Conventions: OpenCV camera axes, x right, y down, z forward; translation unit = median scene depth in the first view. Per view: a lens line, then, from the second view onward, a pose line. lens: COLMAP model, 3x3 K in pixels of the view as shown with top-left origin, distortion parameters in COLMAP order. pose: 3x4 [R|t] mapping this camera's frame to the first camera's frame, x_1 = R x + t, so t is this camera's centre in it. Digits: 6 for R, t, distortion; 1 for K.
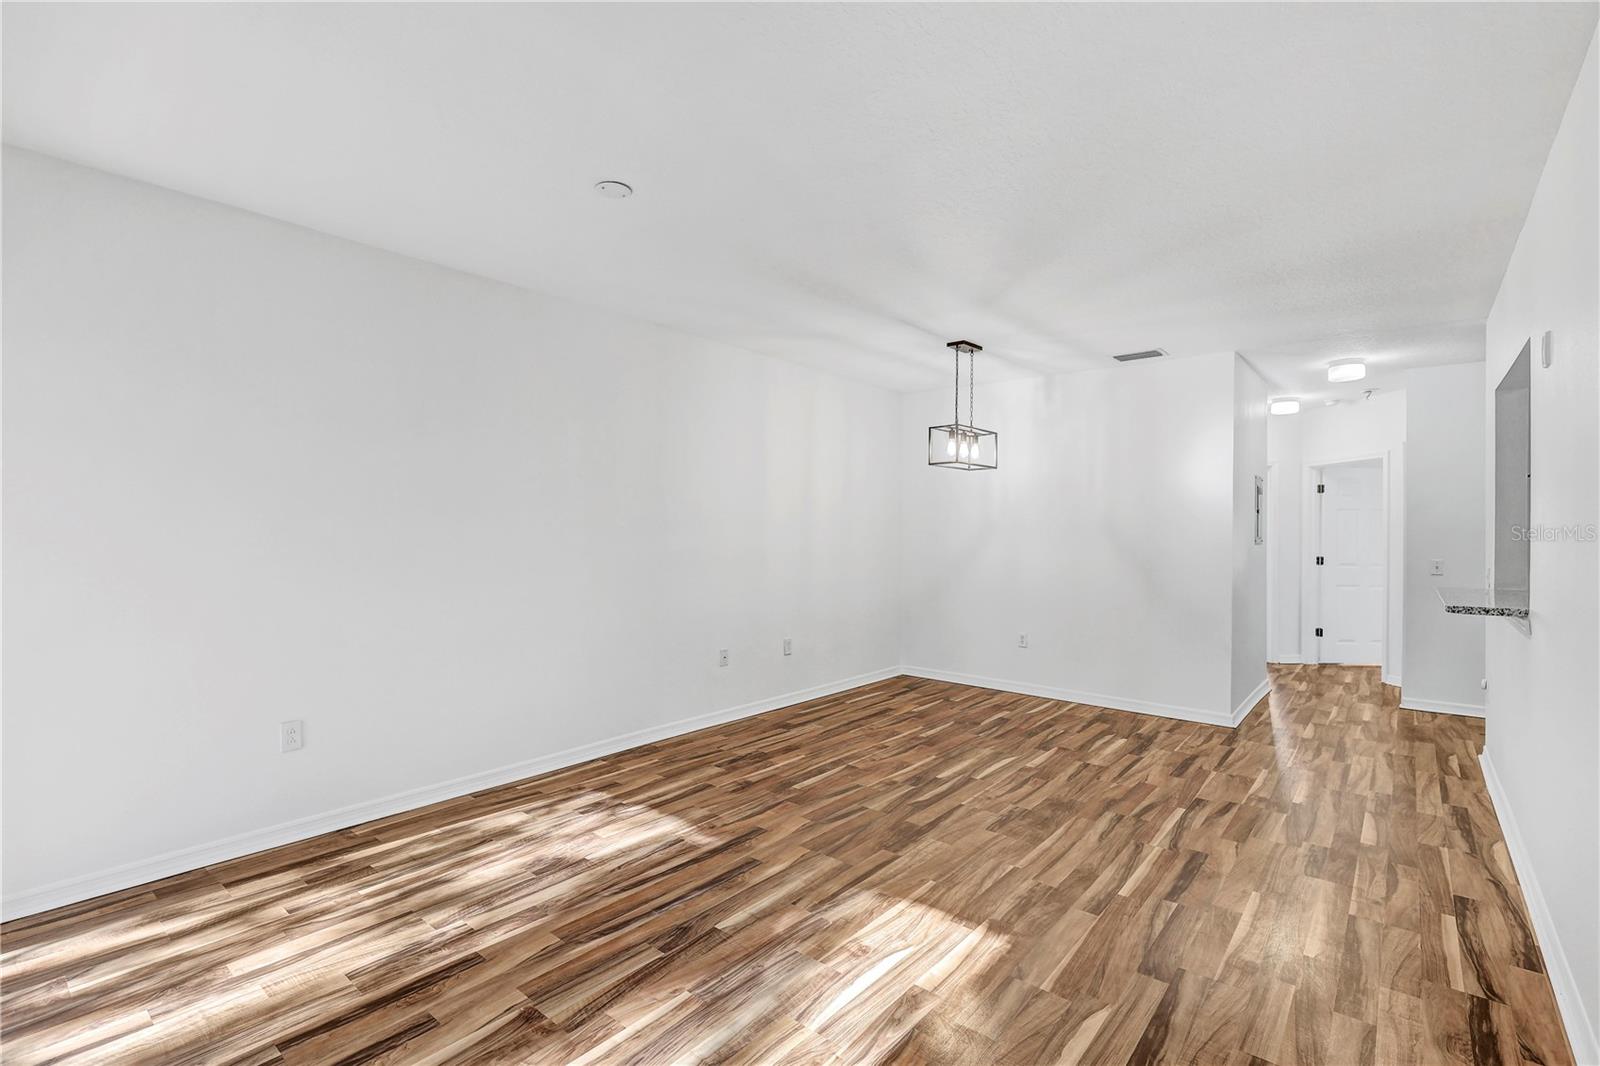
lens RADIAL K [[731.1, 0, 808.3], [0, 731.1, 529.6], [0, 0, 1]] dist [0.004120, -0.001850]
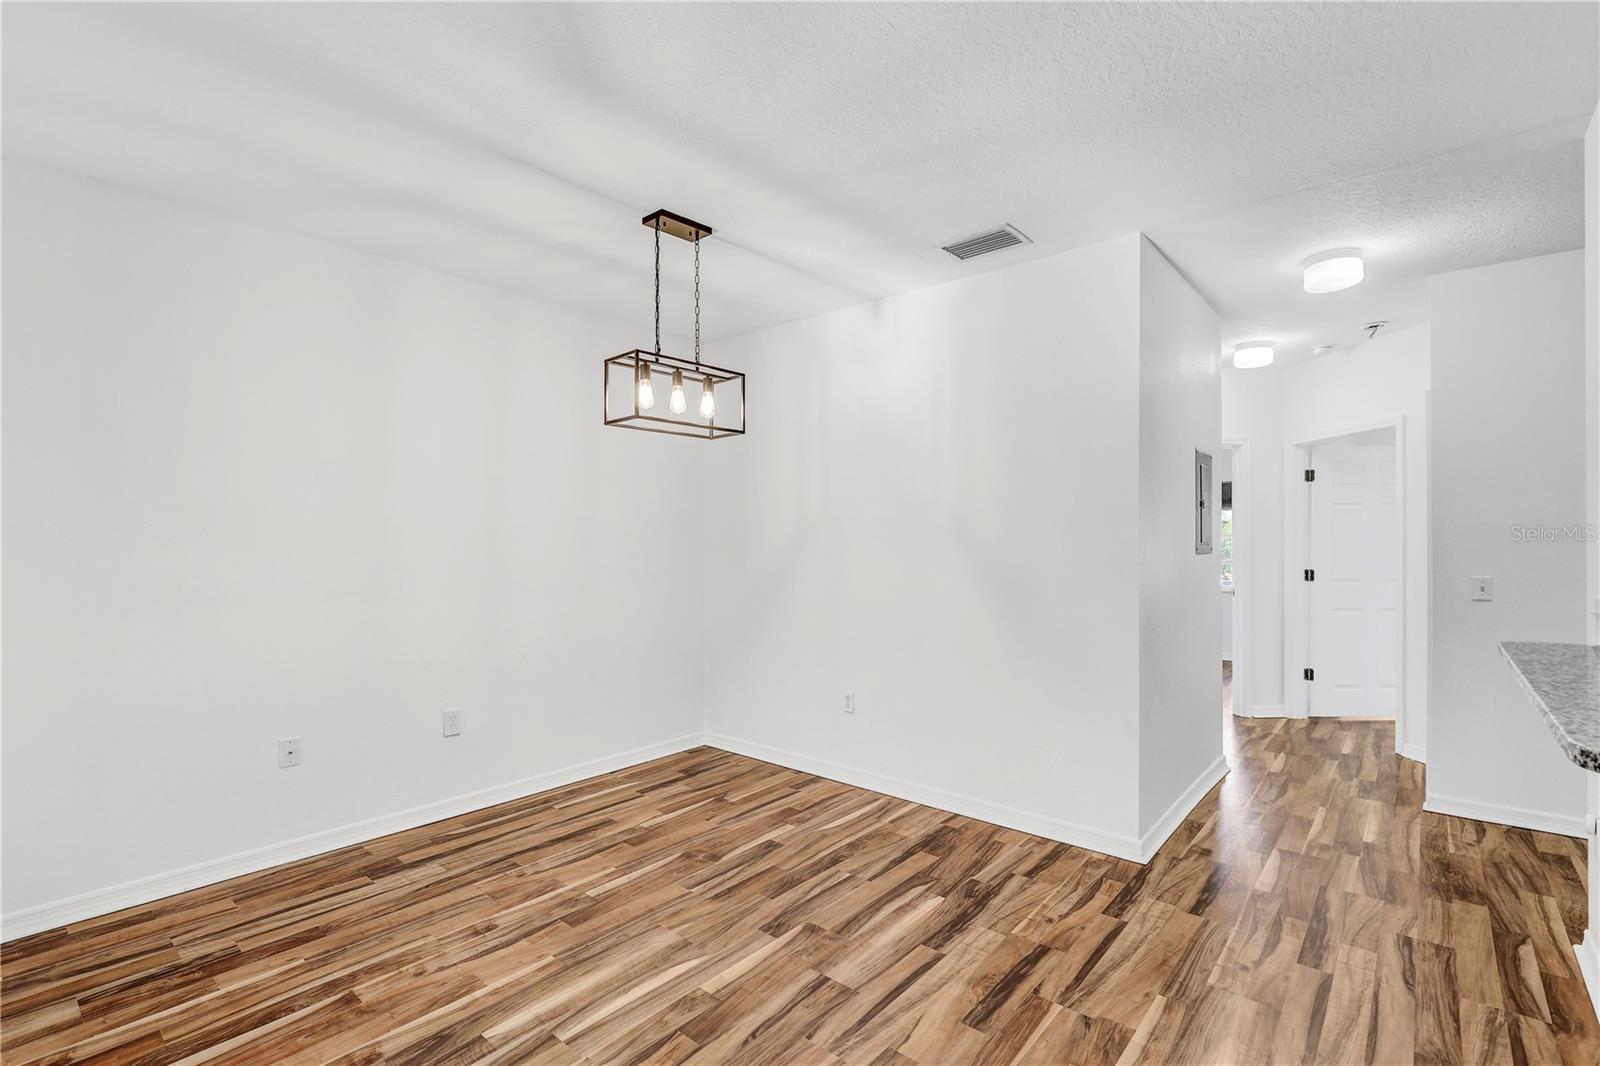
lens RADIAL K [[731.1, 0, 810.8], [0, 731.1, 545.8], [0, 0, 1]] dist [0.004120, -0.001850]
pose [[0.999854, -0.011074, -0.013017, 0.392454], [0.011151, 0.999921, 0.005841, 0.007173], [0.012951, -0.005985, 0.999898, 0.491484]]
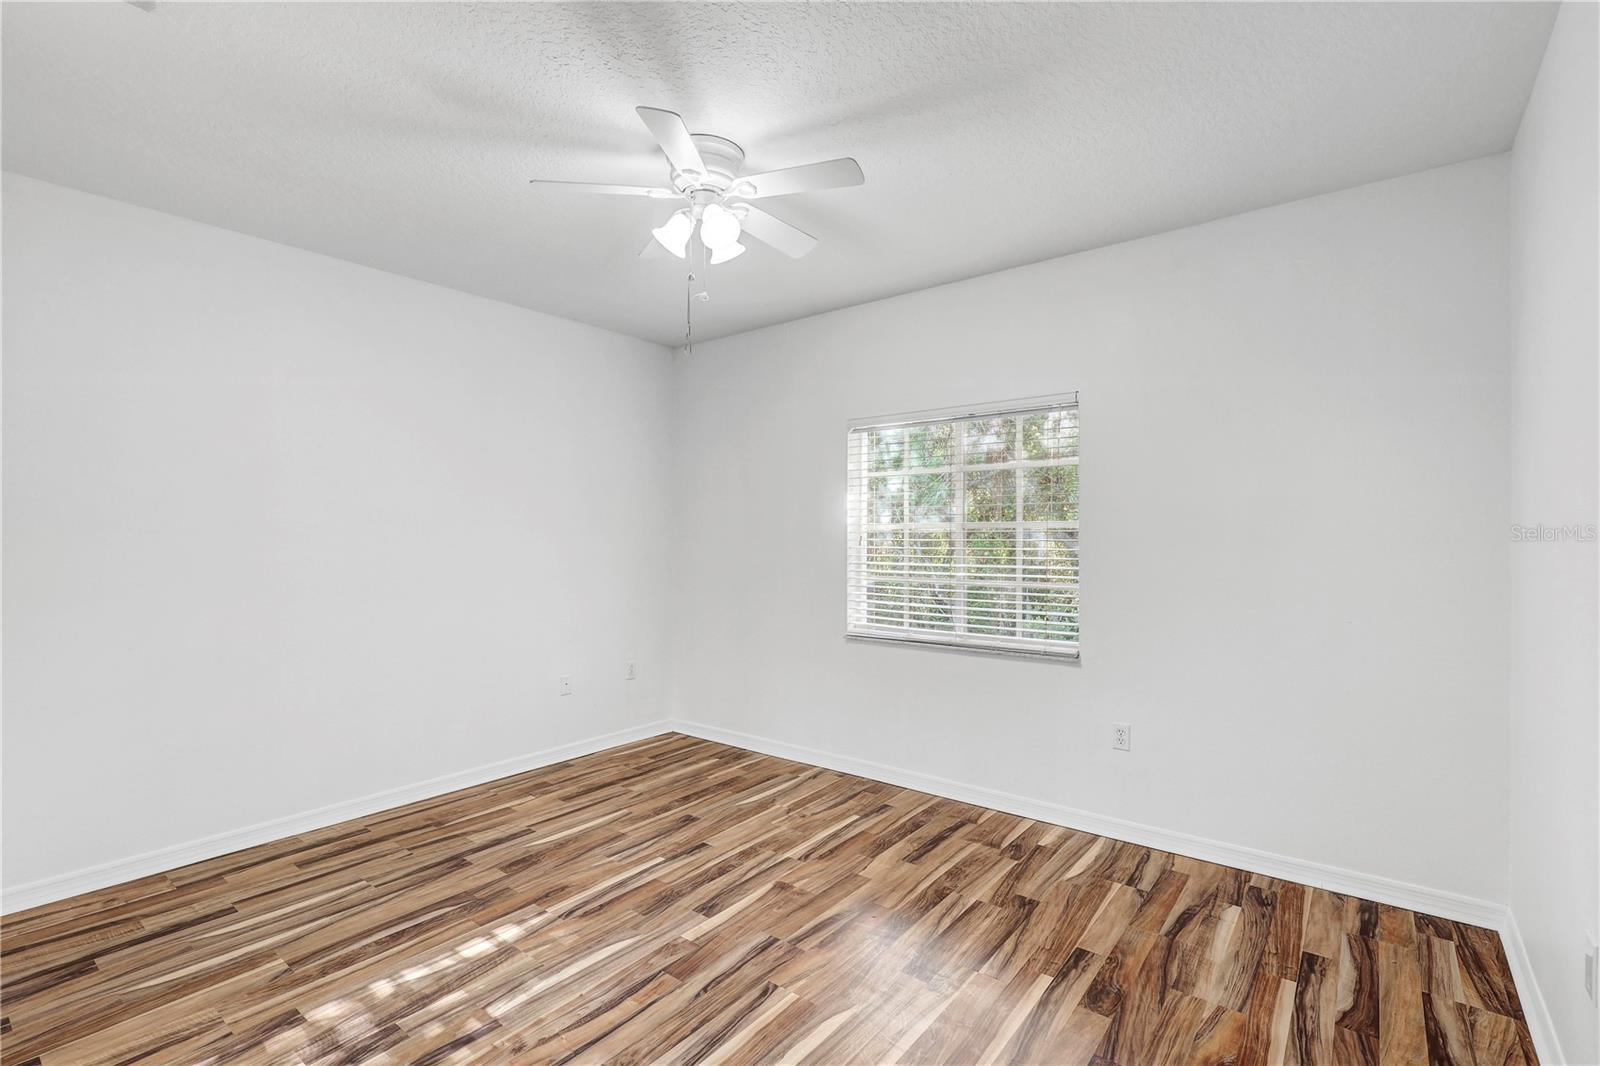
lens RADIAL K [[731.1, 0, 809.8], [0, 731.1, 525.3], [0, 0, 1]] dist [0.004120, -0.001850]
pose [[-0.998534, -0.008232, -0.053499, -0.096803], [-0.007482, 0.999871, -0.014196, 0.002314], [0.053609, -0.013775, -0.998467, 2.229161]]
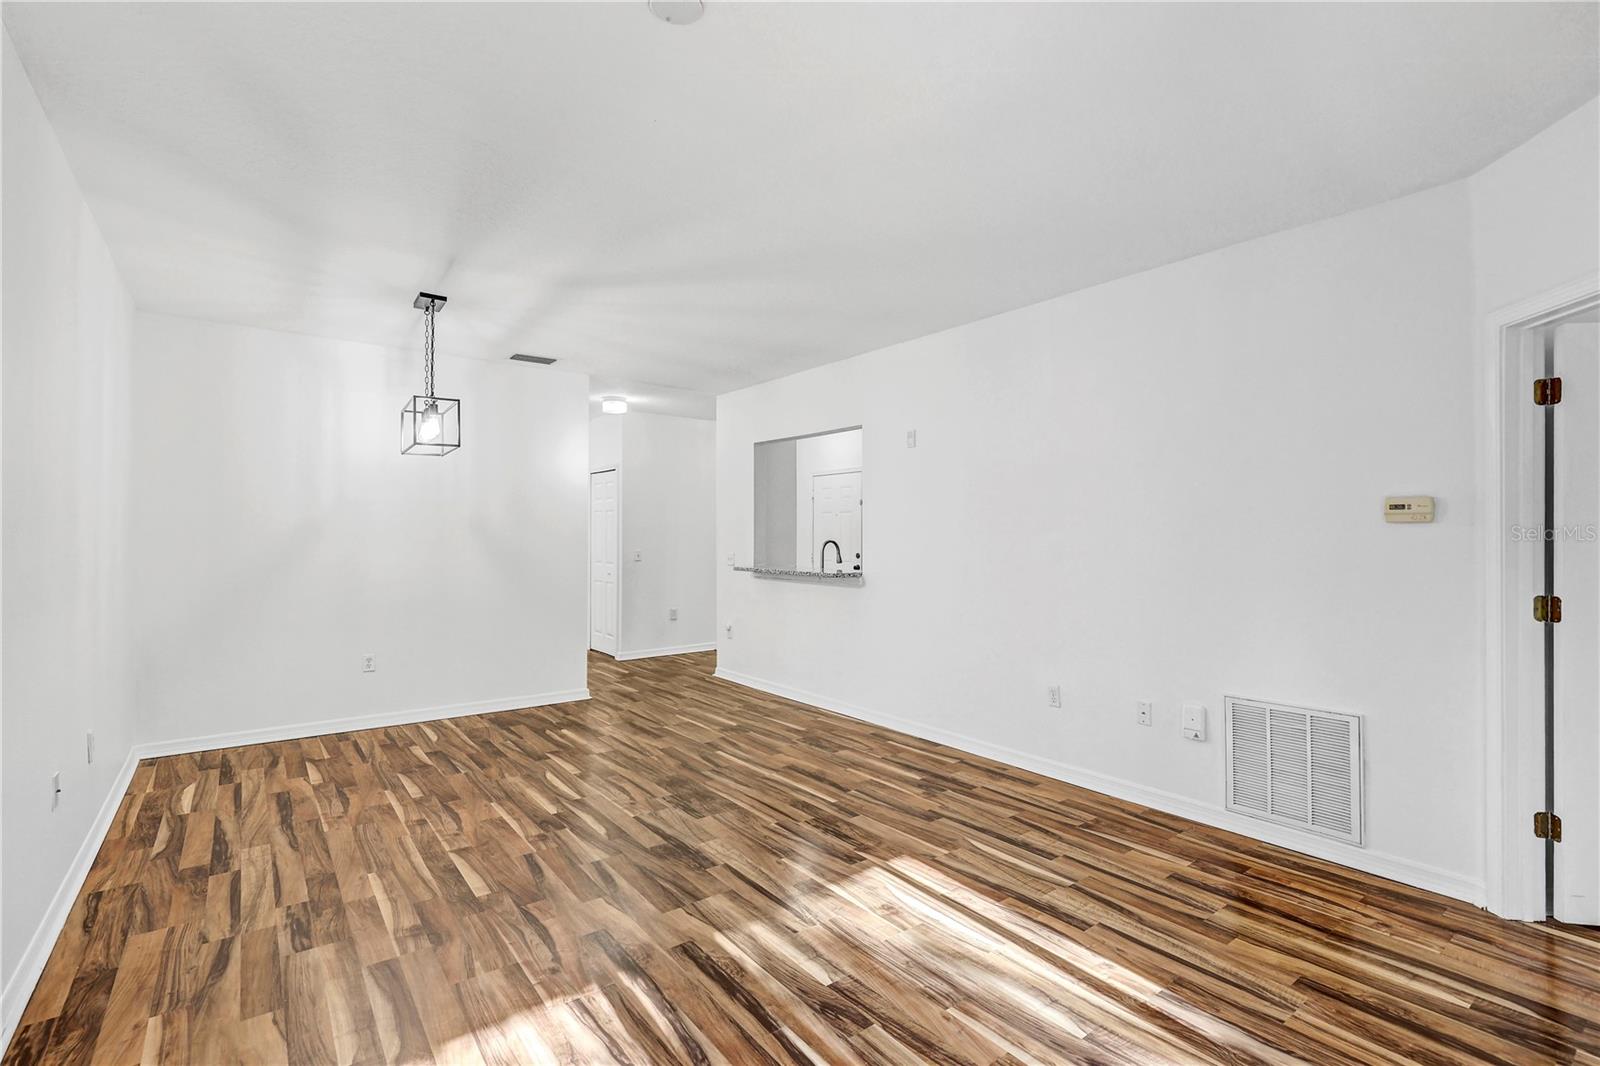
lens RADIAL K [[731.1, 0, 812.1], [0, 731.1, 530.3], [0, 0, 1]] dist [0.004120, -0.001850]
pose [[0.217850, -0.001800, 0.975981, -0.582728], [-0.001275, 0.999997, 0.002129, -0.000430], [-0.975981, -0.001708, 0.217847, 0.492105]]
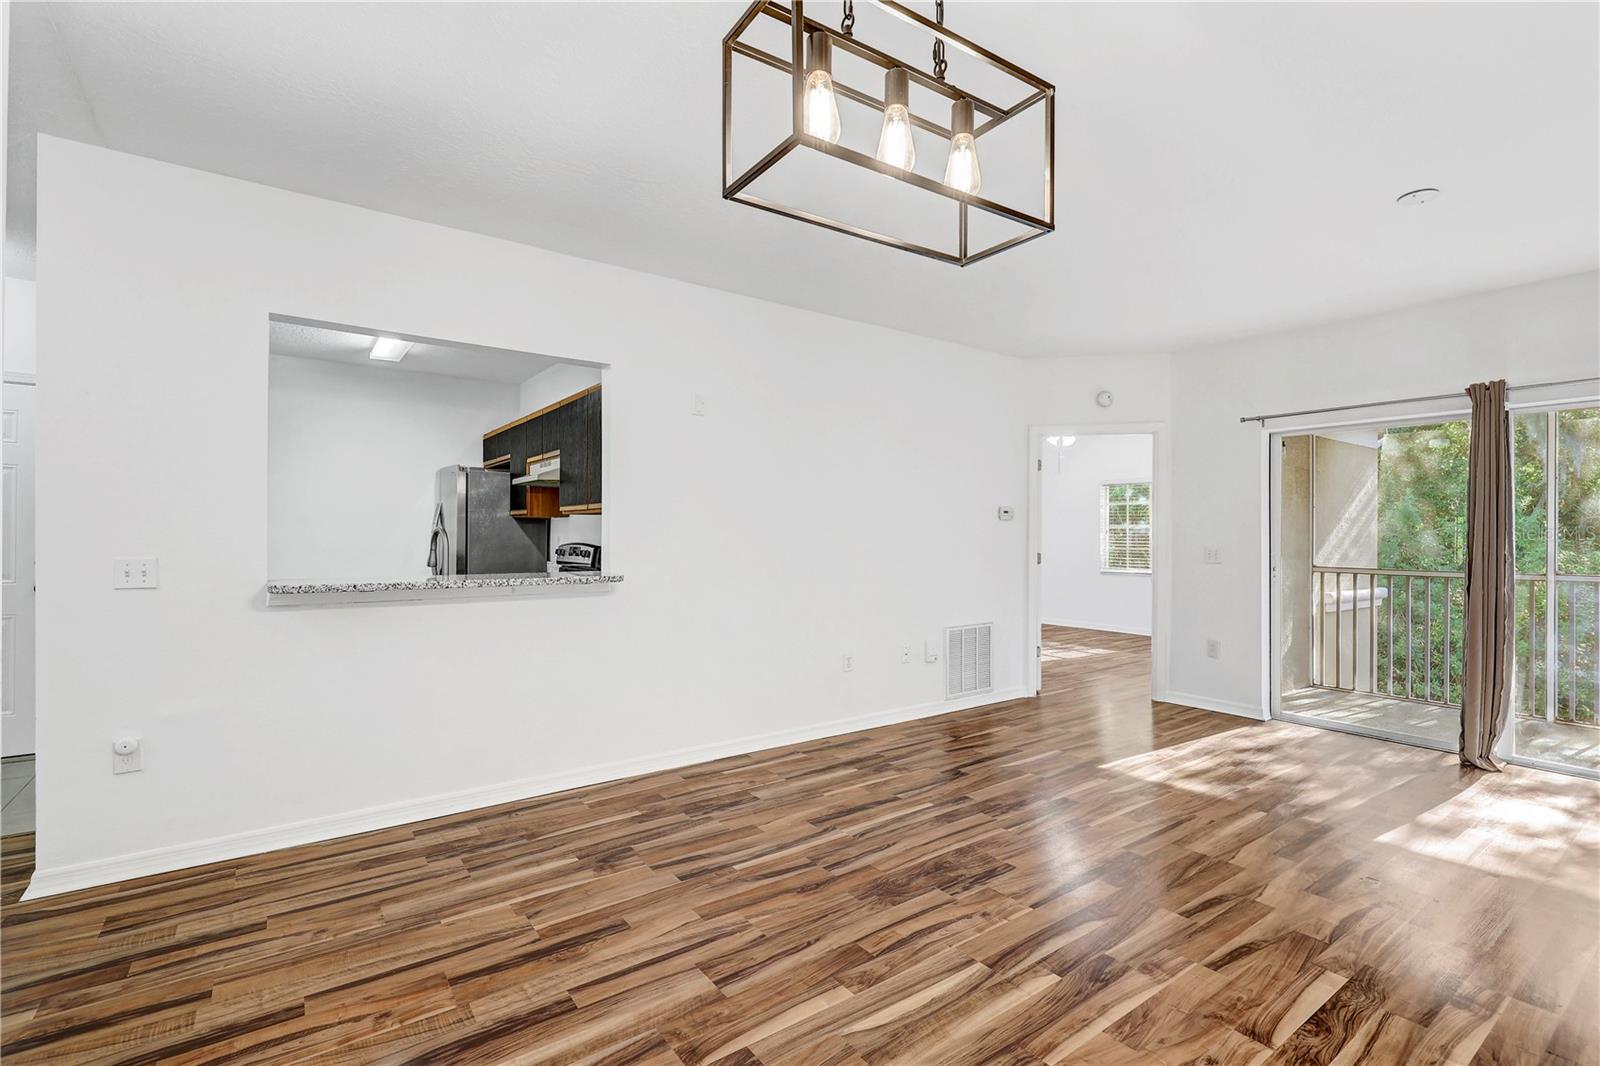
lens RADIAL K [[731.1, 0, 810.1], [0, 731.1, 531.5], [0, 0, 1]] dist [0.004120, -0.001850]
pose [[-0.969546, -0.012469, 0.244592, 0.215858], [-0.013836, 0.999897, -0.003873, 0.025092], [-0.244518, -0.007139, -0.969618, 1.492941]]
